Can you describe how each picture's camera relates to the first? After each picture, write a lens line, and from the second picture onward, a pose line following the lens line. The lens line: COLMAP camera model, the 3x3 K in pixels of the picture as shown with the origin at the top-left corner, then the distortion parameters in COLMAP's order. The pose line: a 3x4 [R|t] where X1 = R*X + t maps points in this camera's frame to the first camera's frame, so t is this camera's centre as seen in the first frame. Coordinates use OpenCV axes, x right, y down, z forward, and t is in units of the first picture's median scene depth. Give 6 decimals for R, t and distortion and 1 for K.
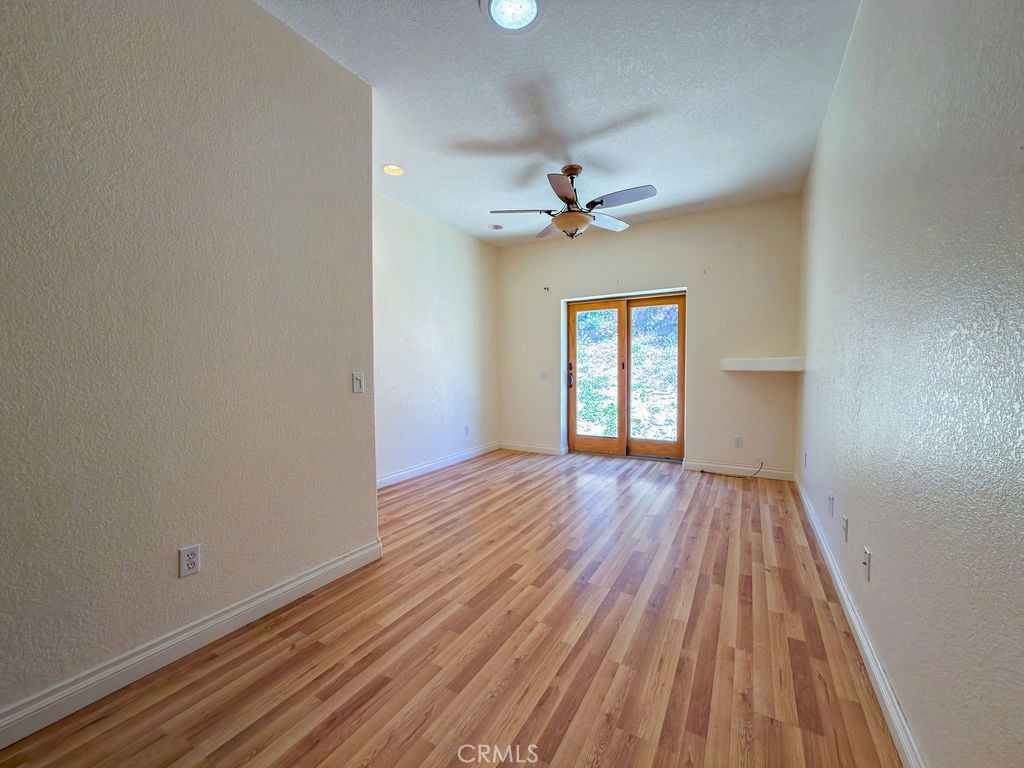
lens RADIAL K [[411.7, 0, 509.4], [0, 411.7, 381.6], [0, 0, 1]] dist [0.001505, -0.001080]
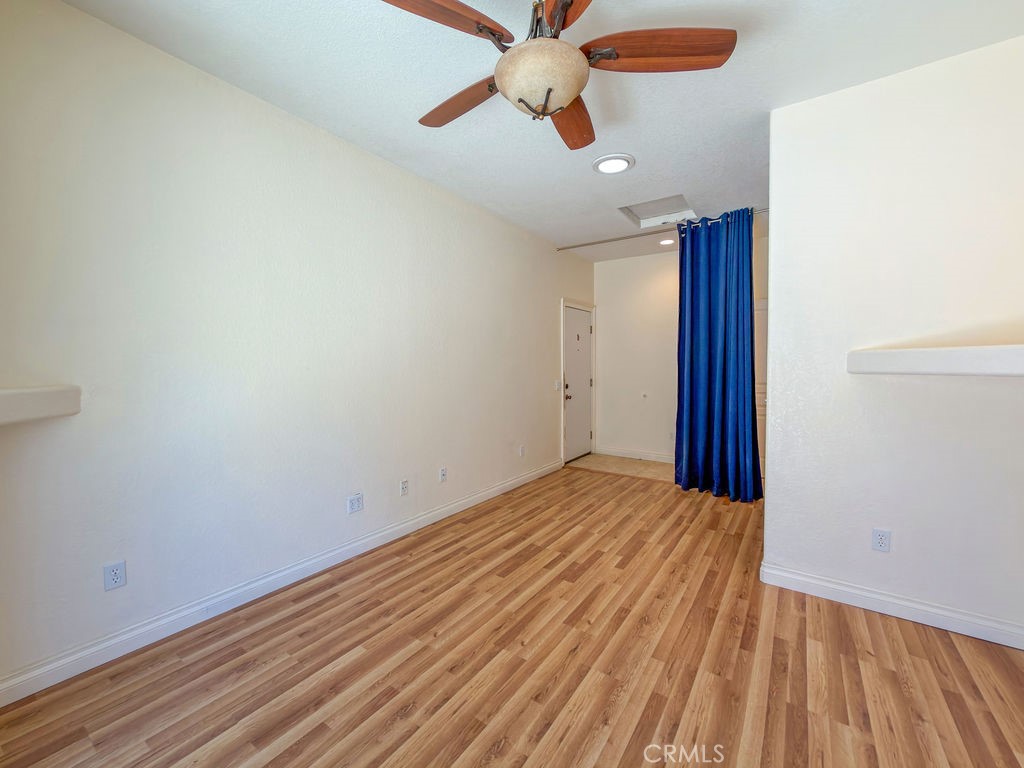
lens RADIAL K [[411.7, 0, 510.8], [0, 411.7, 377.0], [0, 0, 1]] dist [0.001505, -0.001080]
pose [[-0.996142, 0.004871, 0.087621, 0.210141], [0.010356, 0.998007, 0.062253, -0.139852], [-0.087143, 0.062921, -0.994207, 2.071554]]
